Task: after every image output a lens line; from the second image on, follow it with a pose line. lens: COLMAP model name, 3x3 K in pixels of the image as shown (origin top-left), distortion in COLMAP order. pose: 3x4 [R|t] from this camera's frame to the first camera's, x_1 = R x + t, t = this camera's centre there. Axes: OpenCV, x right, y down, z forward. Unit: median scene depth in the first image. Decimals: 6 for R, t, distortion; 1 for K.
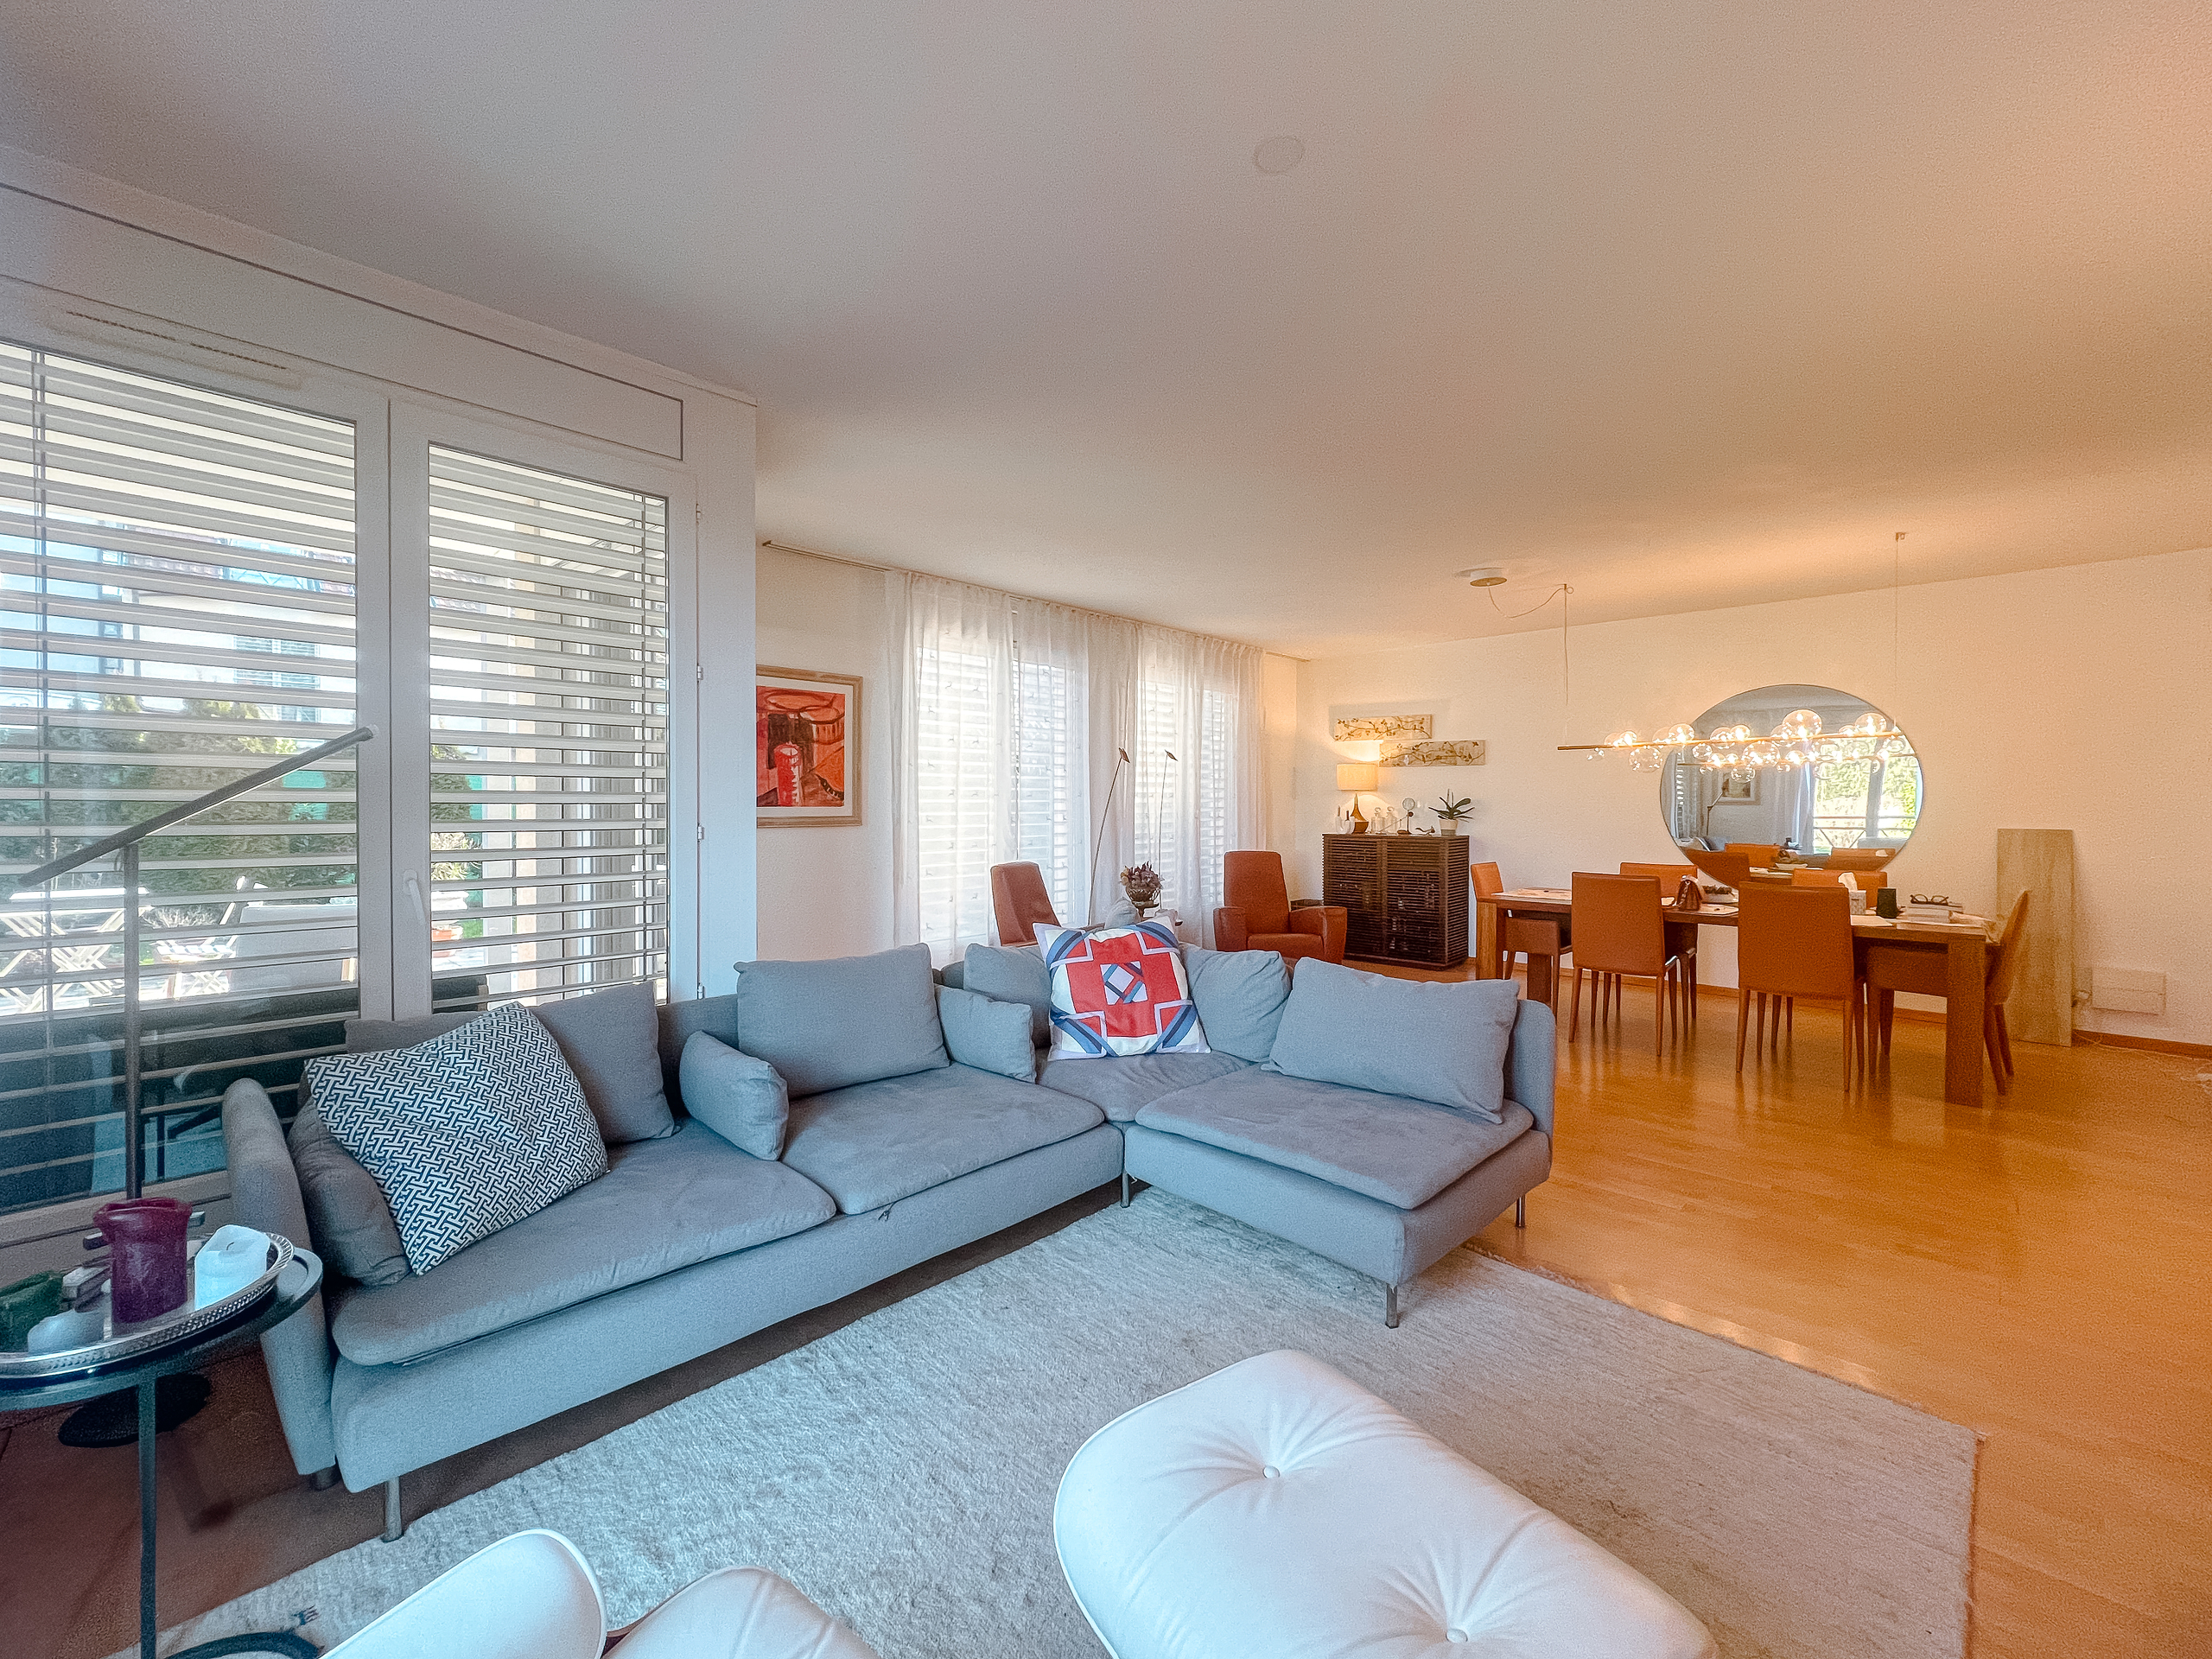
lens RADIAL K [[899.5, 0, 1101.7], [0, 899.5, 815.9], [0, 0, 1]] dist [-0.001311, 0.000813]
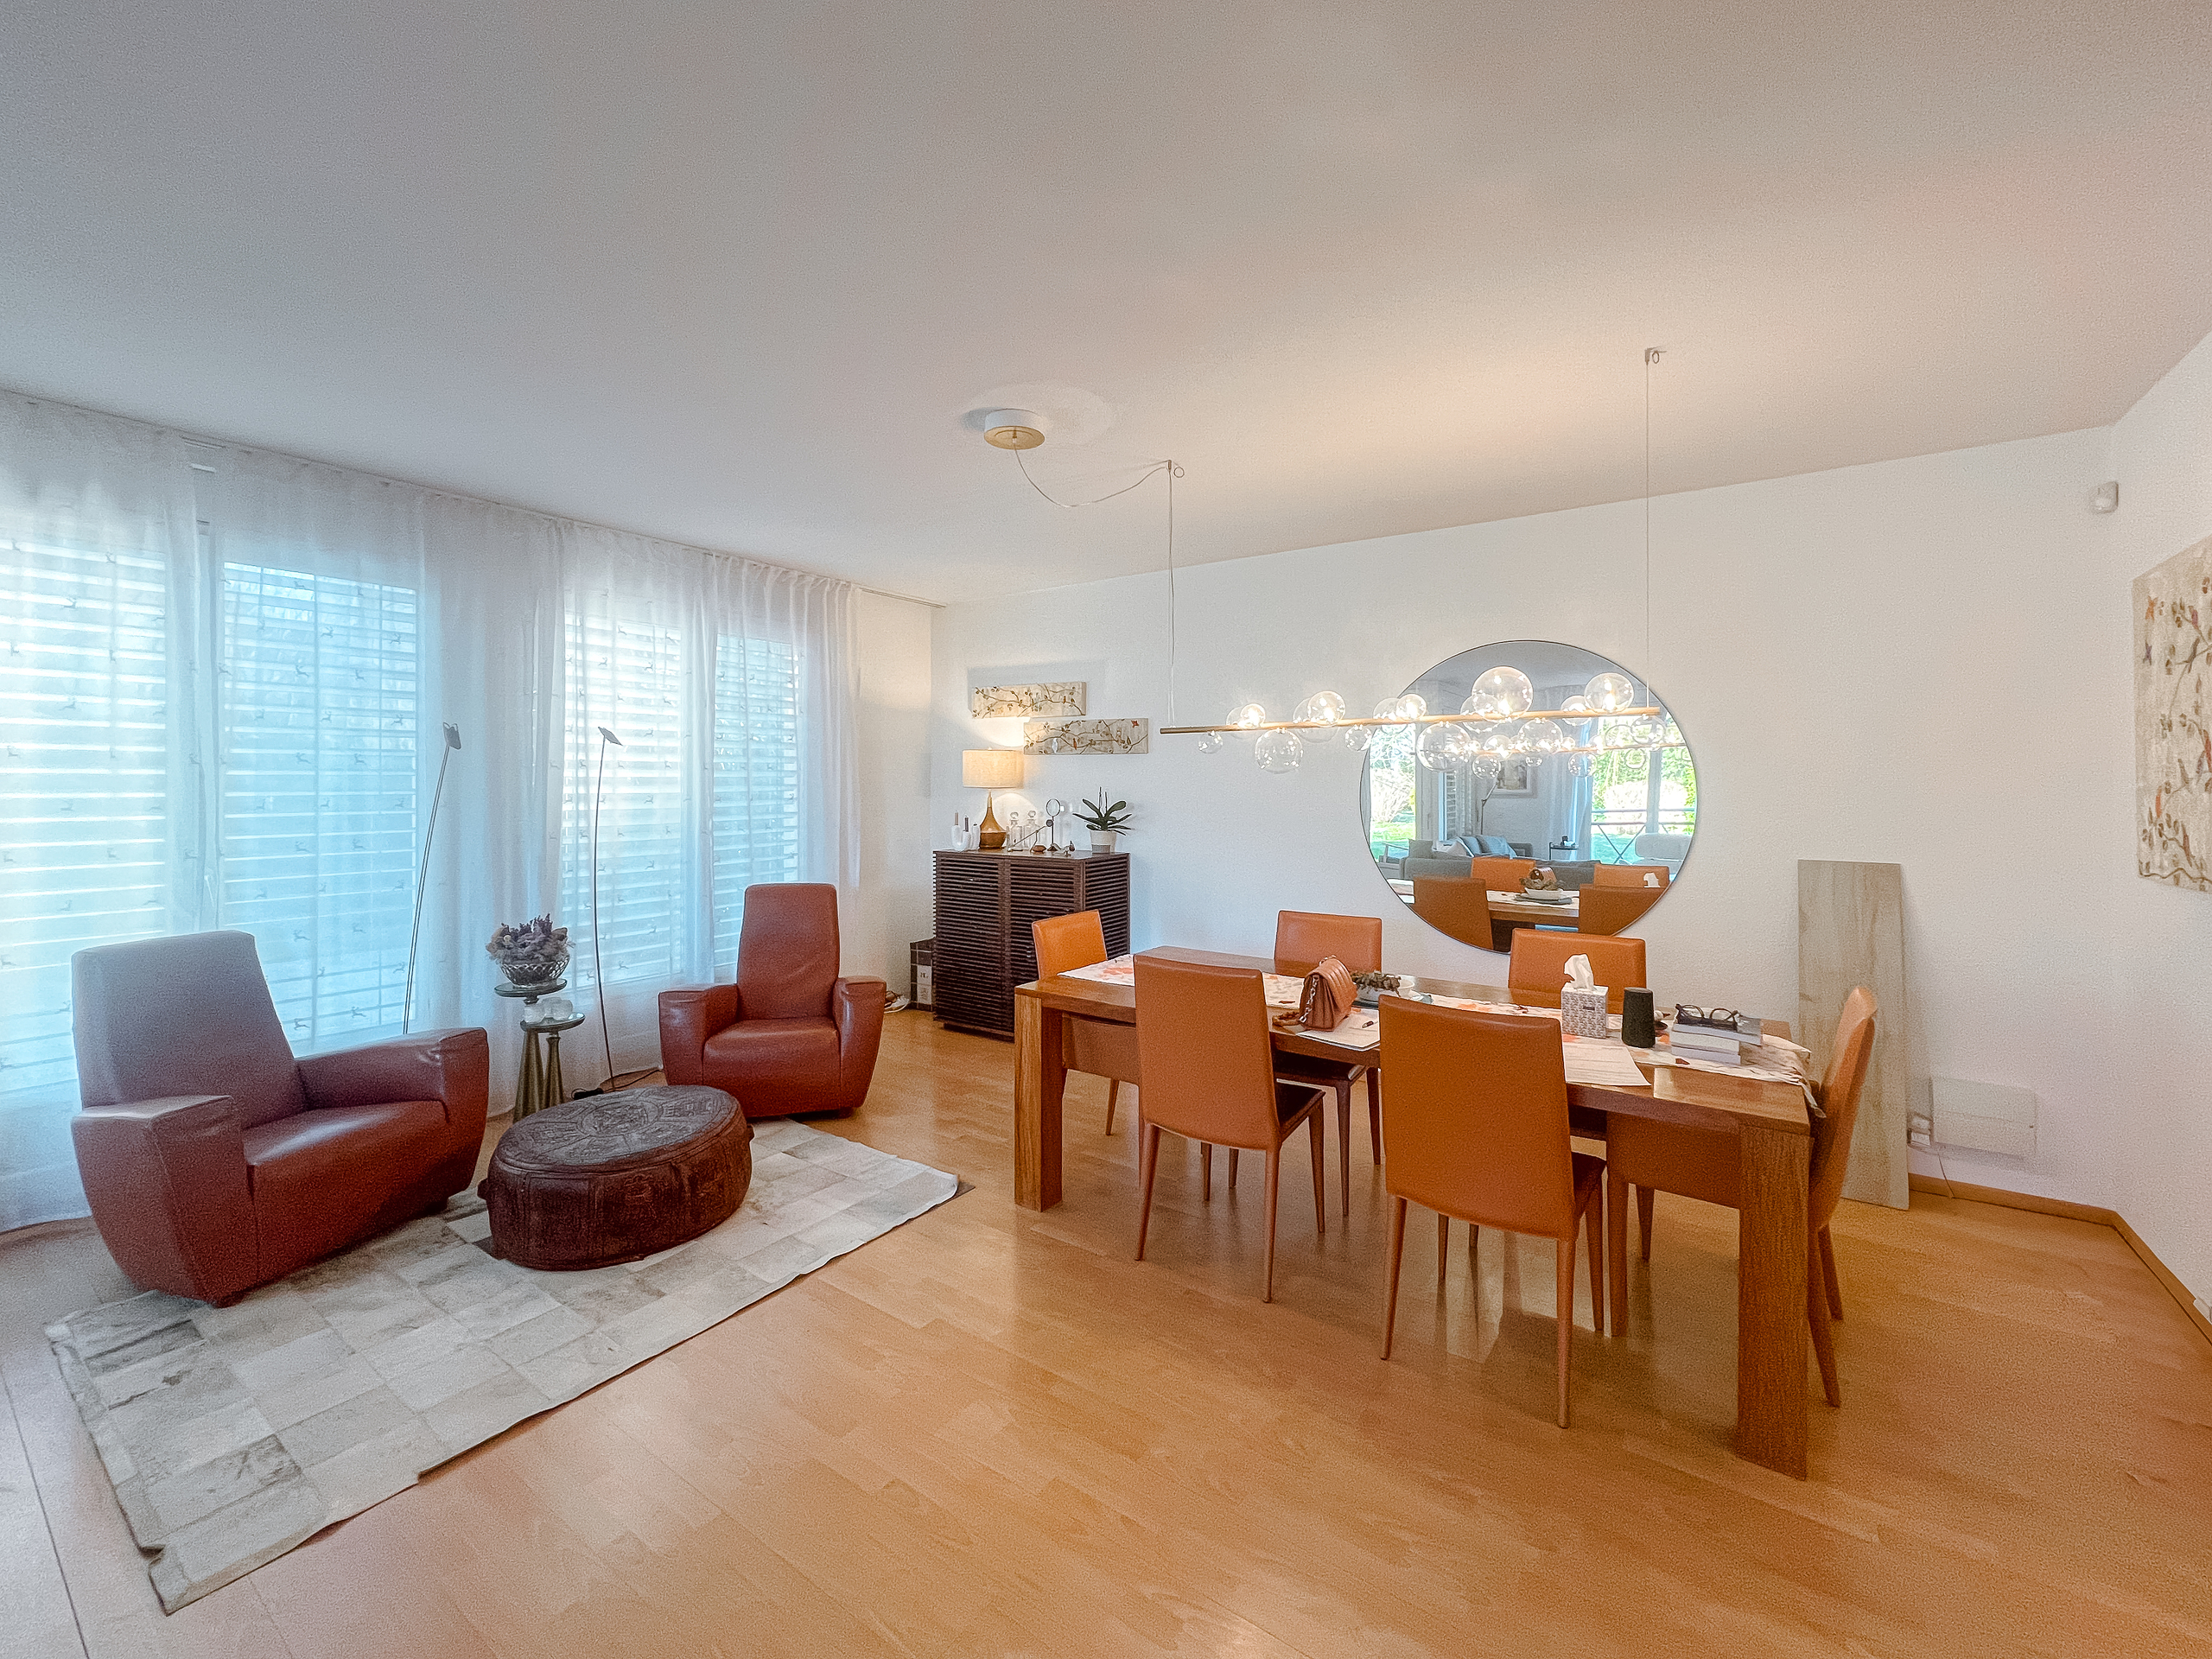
lens RADIAL K [[899.5, 0, 1111.6], [0, 899.5, 780.4], [0, 0, 1]] dist [-0.001311, 0.000813]
pose [[0.987518, 0.000252, 0.157507, 0.285802], [0.002245, 0.999875, -0.015673, -0.024580], [-0.157491, 0.015831, 0.987394, 0.308670]]
